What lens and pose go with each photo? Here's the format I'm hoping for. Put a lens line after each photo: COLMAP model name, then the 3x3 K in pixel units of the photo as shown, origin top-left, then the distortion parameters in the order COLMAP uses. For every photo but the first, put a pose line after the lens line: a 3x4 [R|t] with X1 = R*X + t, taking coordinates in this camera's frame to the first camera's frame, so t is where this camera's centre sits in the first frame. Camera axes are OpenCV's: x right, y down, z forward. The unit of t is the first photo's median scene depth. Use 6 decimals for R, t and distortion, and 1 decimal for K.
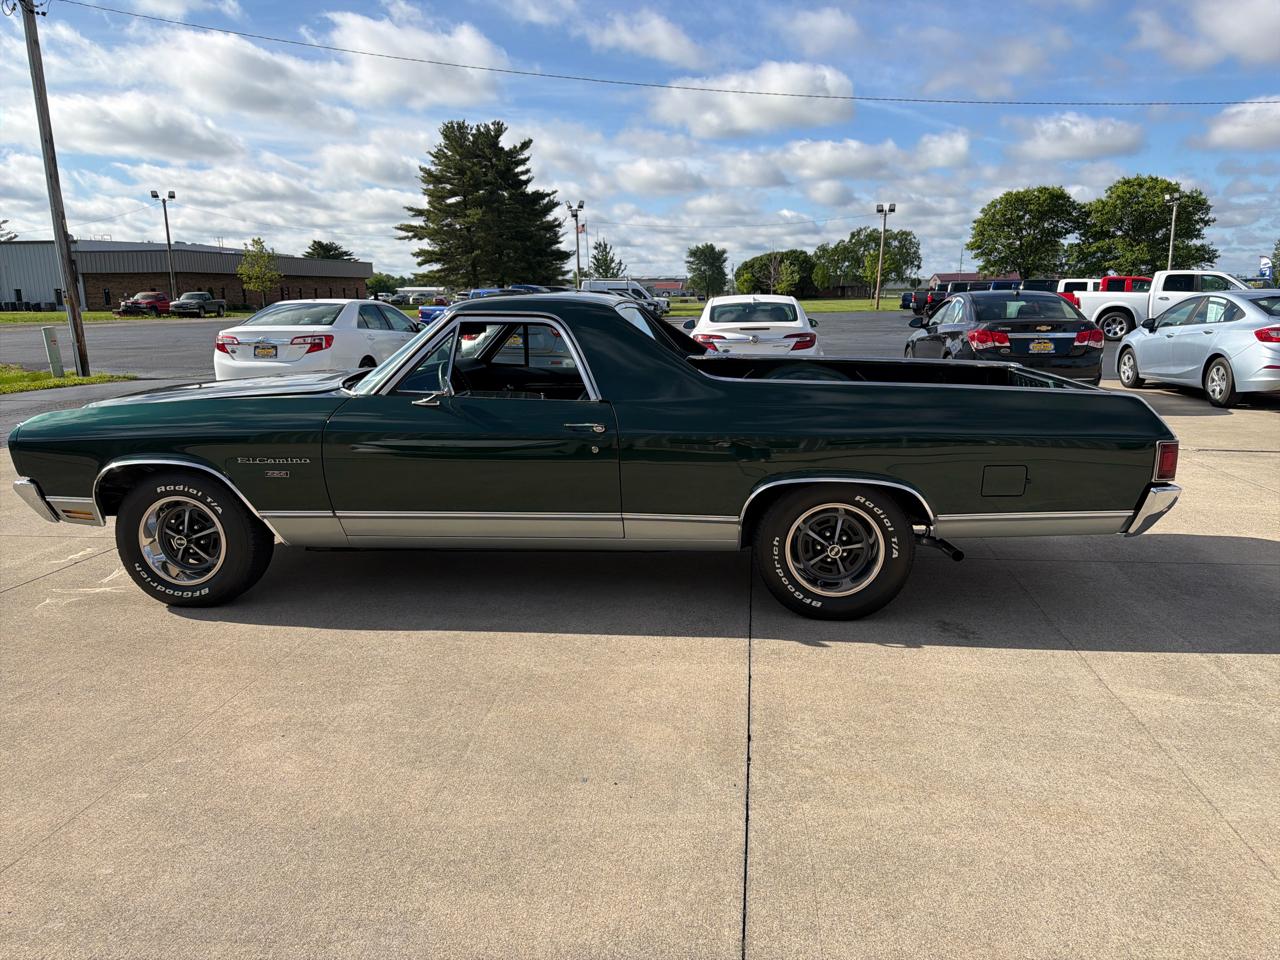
lens RADIAL K [[913.7, 0, 647.1], [0, 913.7, 479.8], [0, 0, 1]] dist [0.016512, -0.020624]
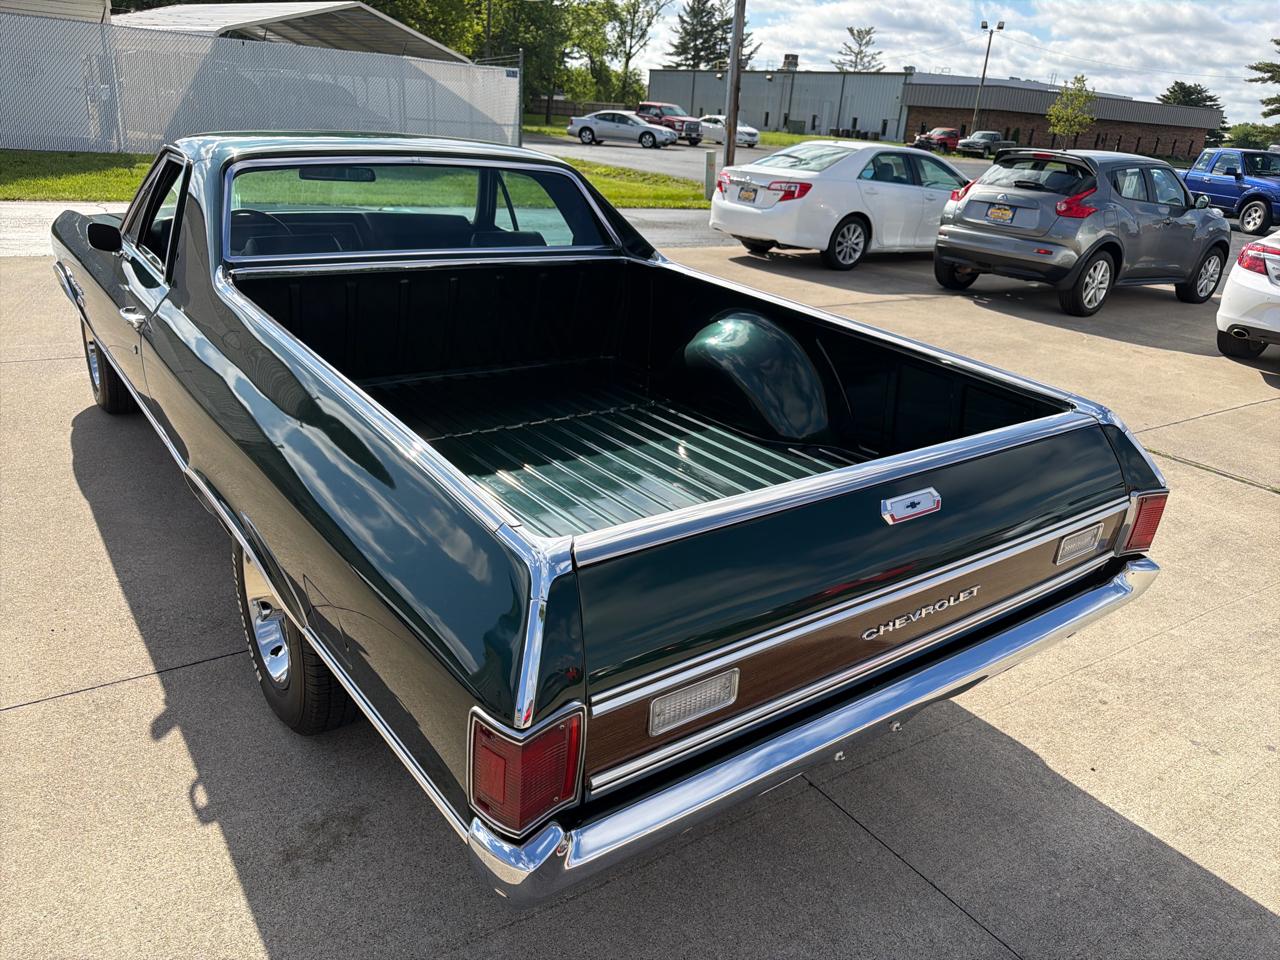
lens RADIAL K [[913.7, 0, 644.1], [0, 913.7, 479.0], [0, 0, 1]] dist [0.016512, -0.020624]
pose [[0.662176, 0.326658, -0.674402, 0.040830], [-0.217260, 0.945018, 0.244415, -0.011230], [0.717162, -0.015325, 0.696738, 0.041199]]
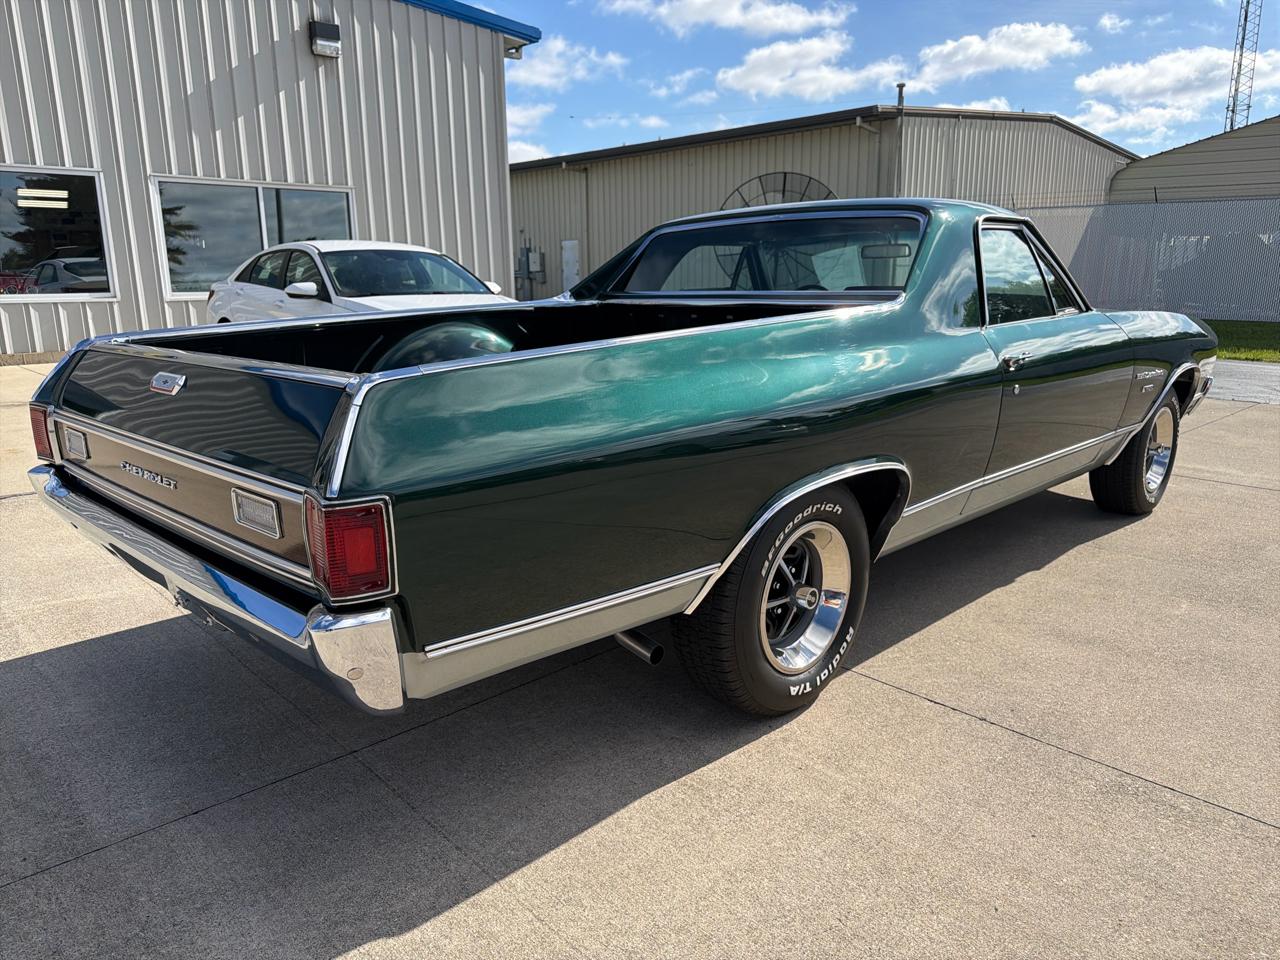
lens RADIAL K [[913.7, 0, 635.1], [0, 913.7, 496.4], [0, 0, 1]] dist [0.016512, -0.020624]
pose [[-0.637373, 0.194324, -0.745650, 0.042118], [-0.143515, 0.920810, 0.362647, -0.015350], [0.757073, 0.338153, -0.559011, 0.090632]]
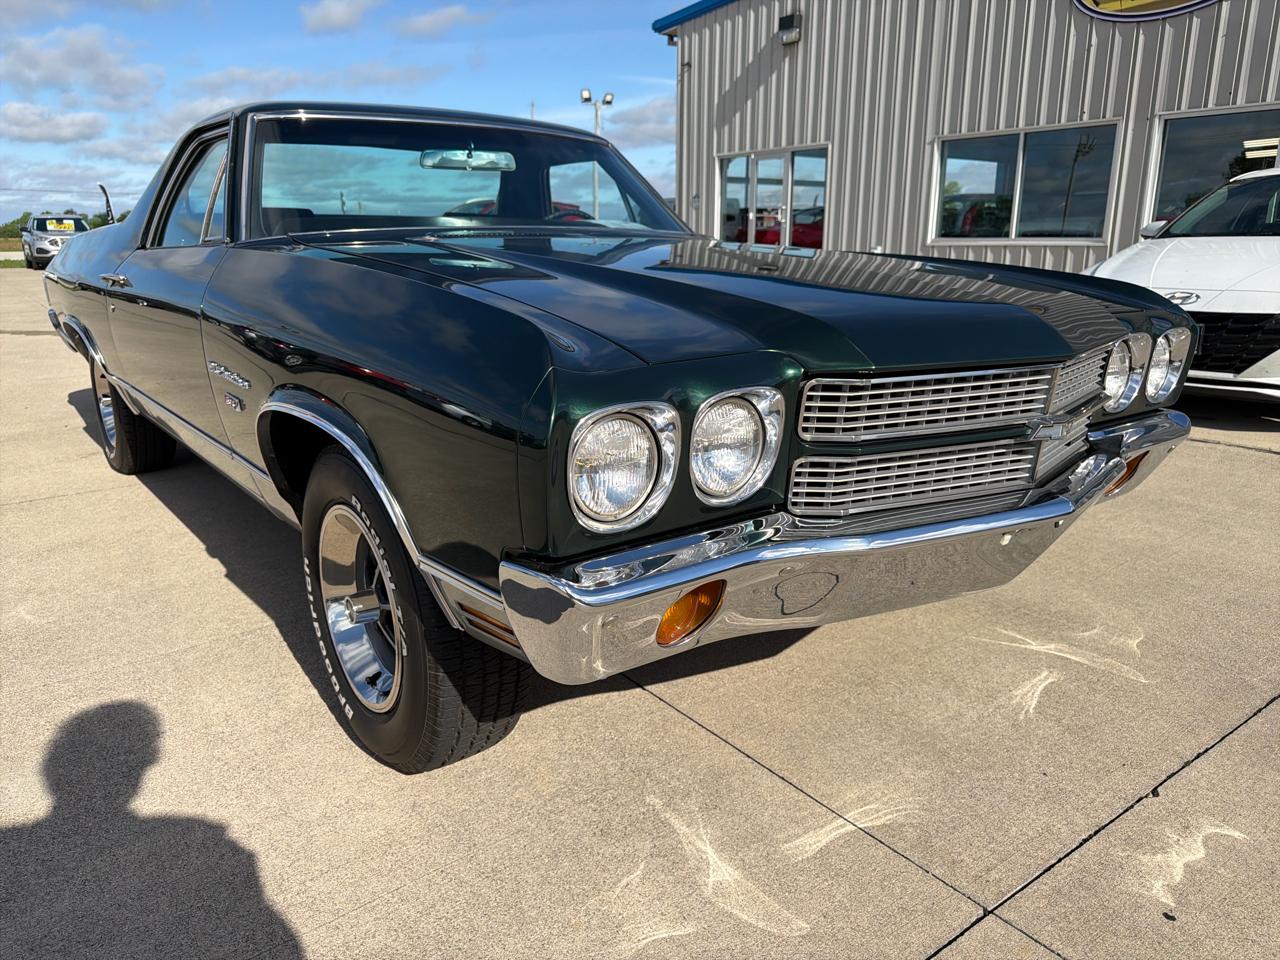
lens RADIAL K [[913.7, 0, 642.1], [0, 913.7, 490.8], [0, 0, 1]] dist [0.016512, -0.020624]
pose [[-0.681464, -0.184492, 0.708216, -0.049539], [0.153362, 0.910219, 0.384683, -0.012128], [-0.715602, 0.370761, -0.591988, 0.089710]]
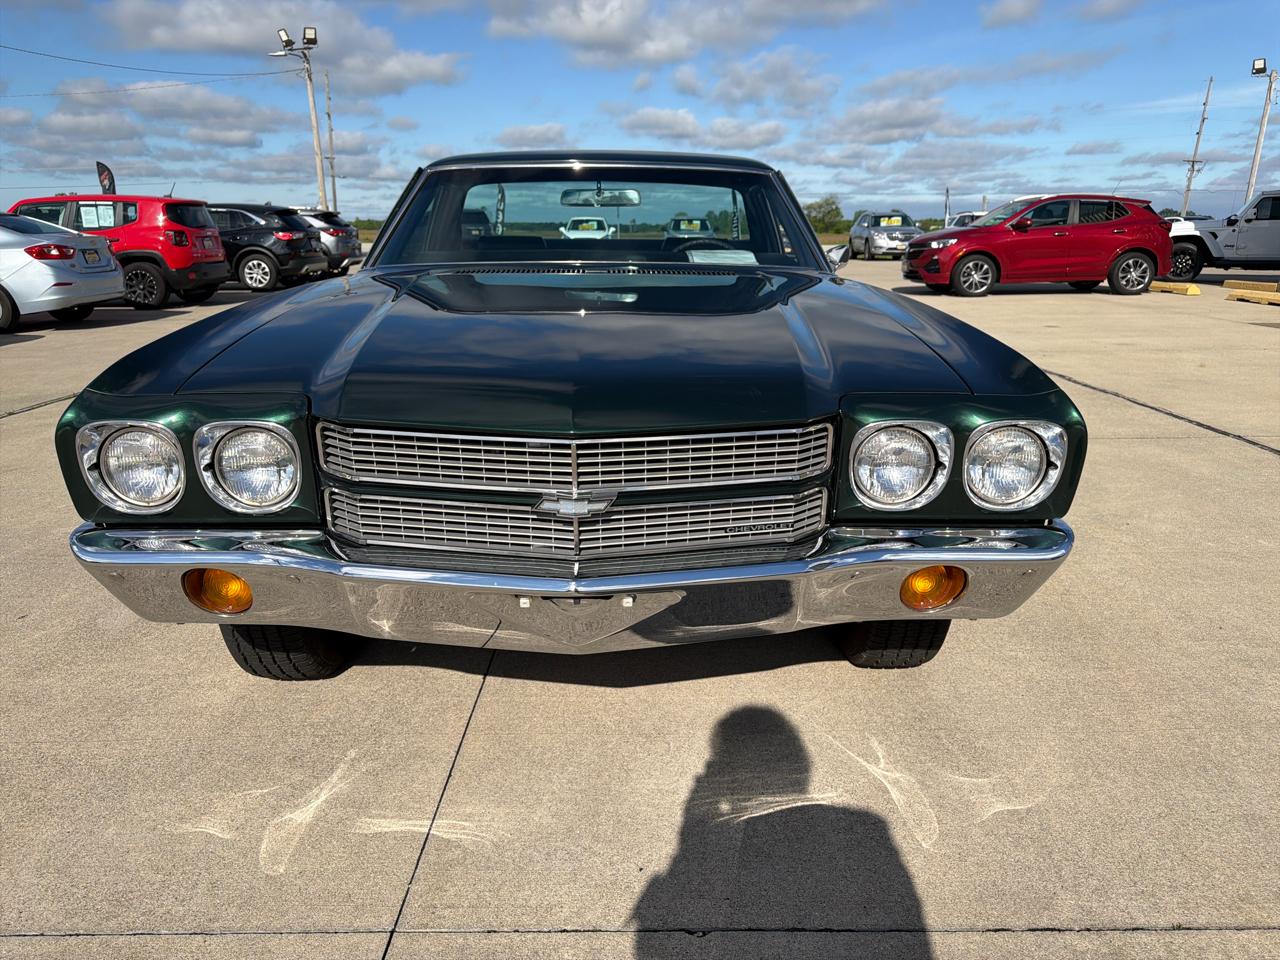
lens RADIAL K [[913.7, 0, 643.1], [0, 913.7, 486.7], [0, 0, 1]] dist [0.016512, -0.020624]
pose [[-0.099901, -0.258088, 0.960943, -0.060893], [0.197520, 0.941409, 0.273376, -0.009556], [-0.975195, 0.217116, -0.043070, 0.068803]]
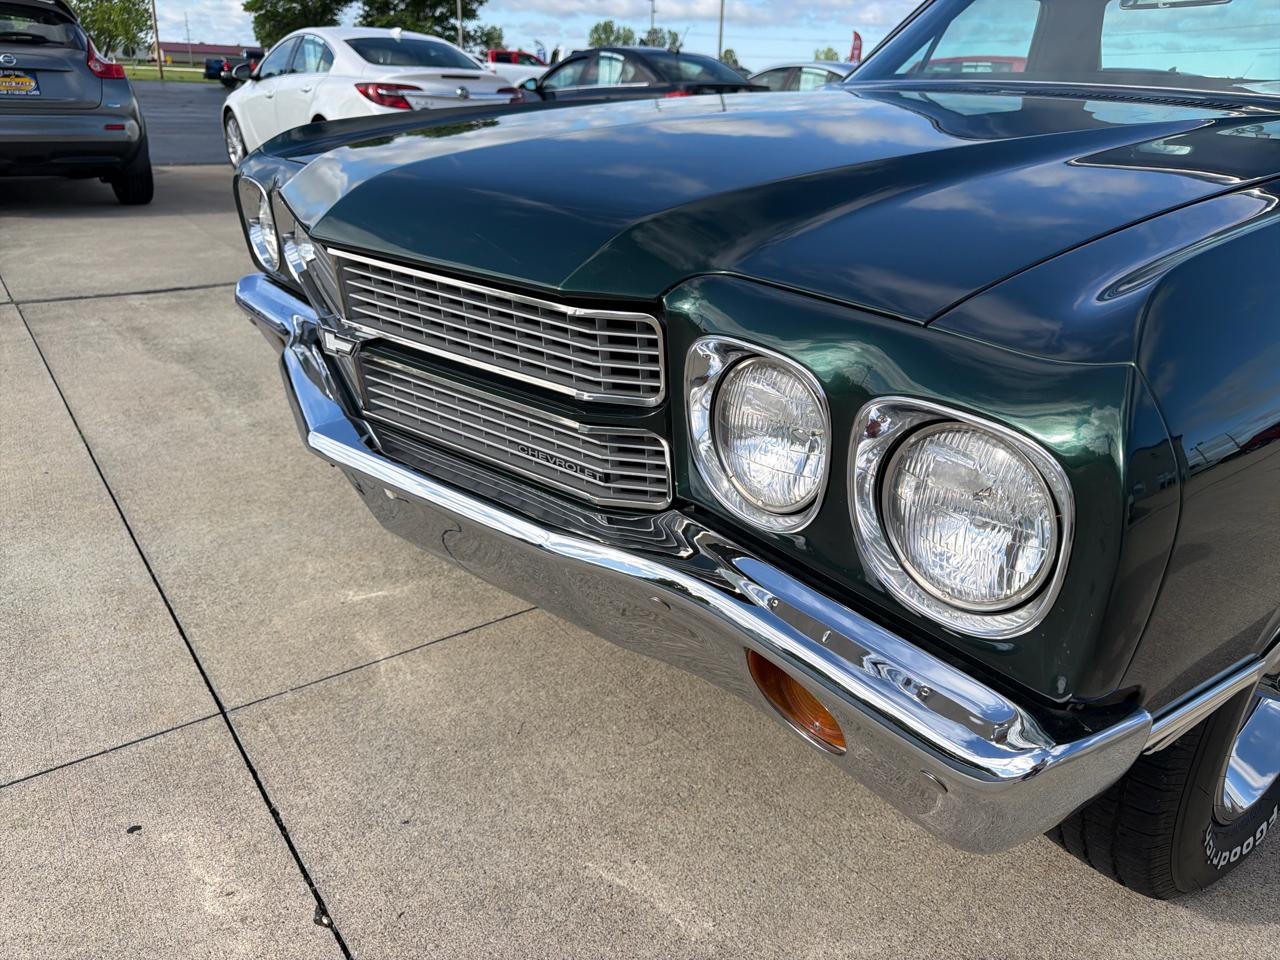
lens RADIAL K [[913.7, 0, 649.8], [0, 913.7, 493.1], [0, 0, 1]] dist [0.016512, -0.020624]
pose [[0.732067, -0.241191, 0.637106, -0.047490], [0.088102, 0.960892, 0.262534, -0.004872], [-0.675511, -0.136062, 0.724687, 0.053837]]
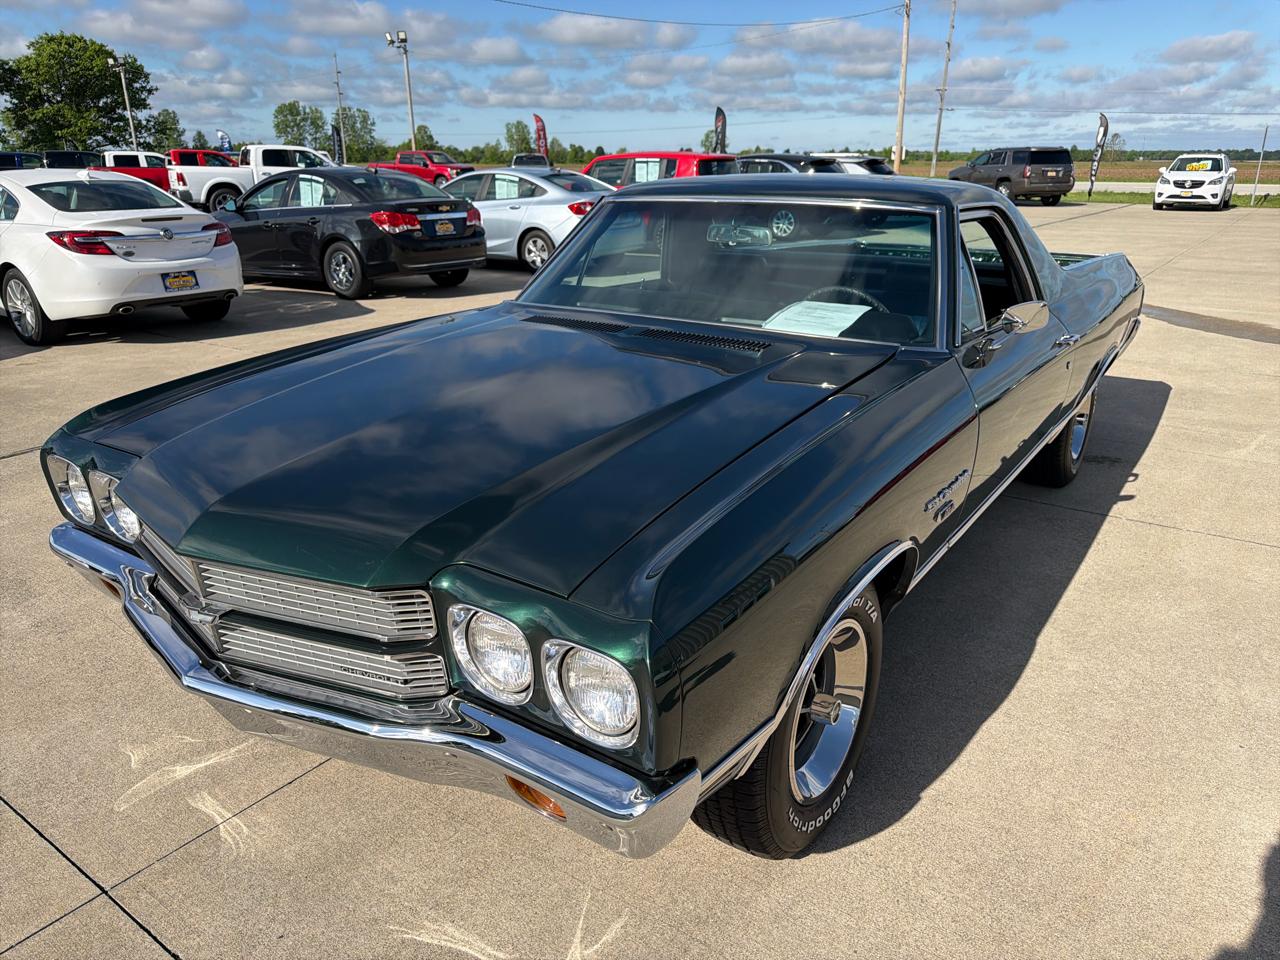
lens RADIAL K [[913.7, 0, 639.6], [0, 913.7, 480.5], [0, 0, 1]] dist [0.016512, -0.020624]
pose [[0.503637, -0.274760, 0.819059, -0.053321], [0.166209, 0.961182, 0.220234, -0.010240], [-0.847776, 0.025217, 0.529754, 0.047377]]
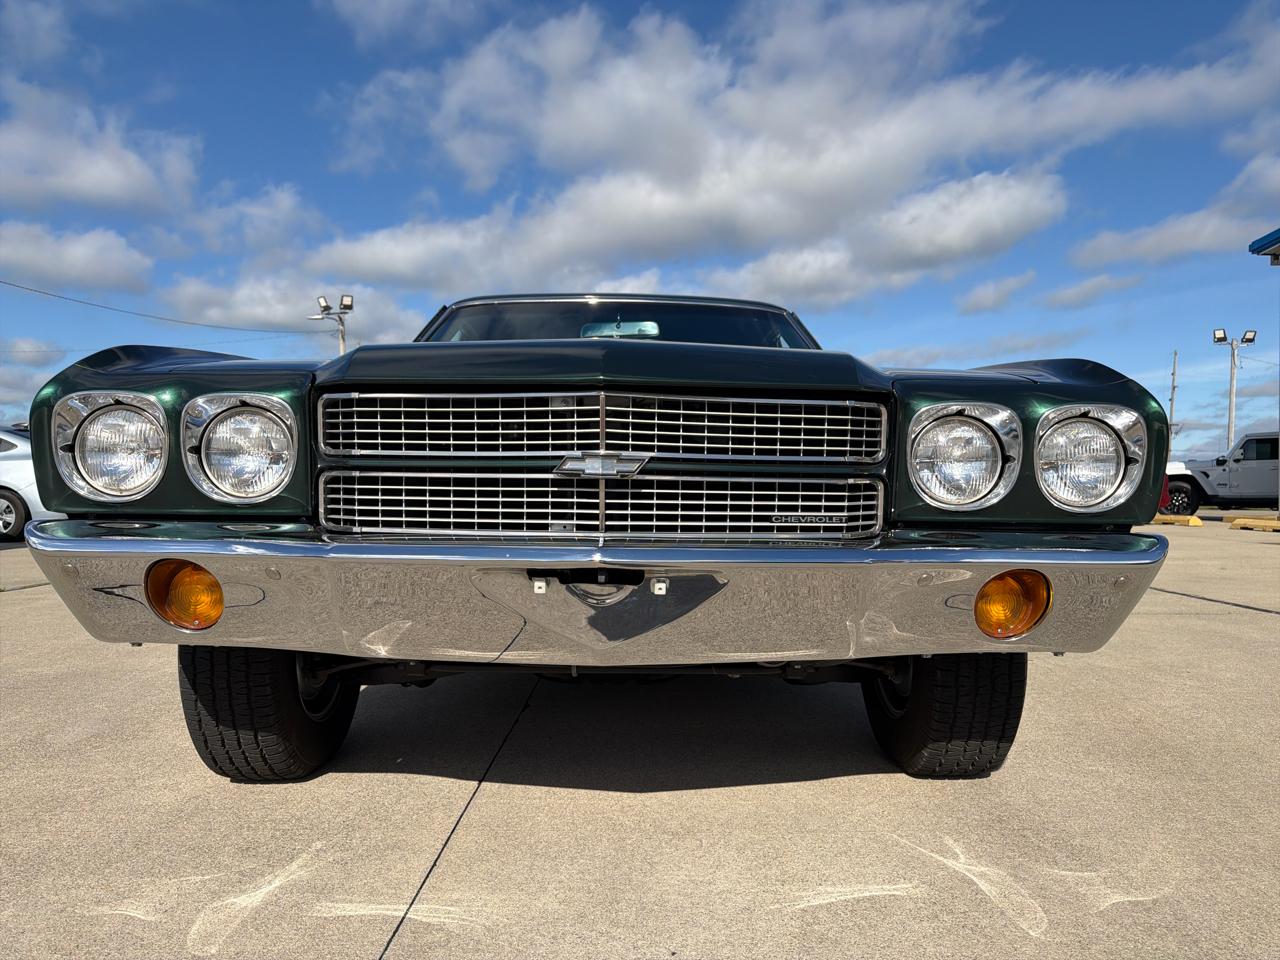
lens RADIAL K [[913.7, 0, 641.9], [0, 913.7, 478.4], [0, 0, 1]] dist [0.016512, -0.020624]
pose [[-0.094115, 0.021440, 0.995330, -0.059198], [0.189927, 0.981793, -0.003190, -0.003258], [-0.977277, 0.188740, -0.096474, 0.070573]]
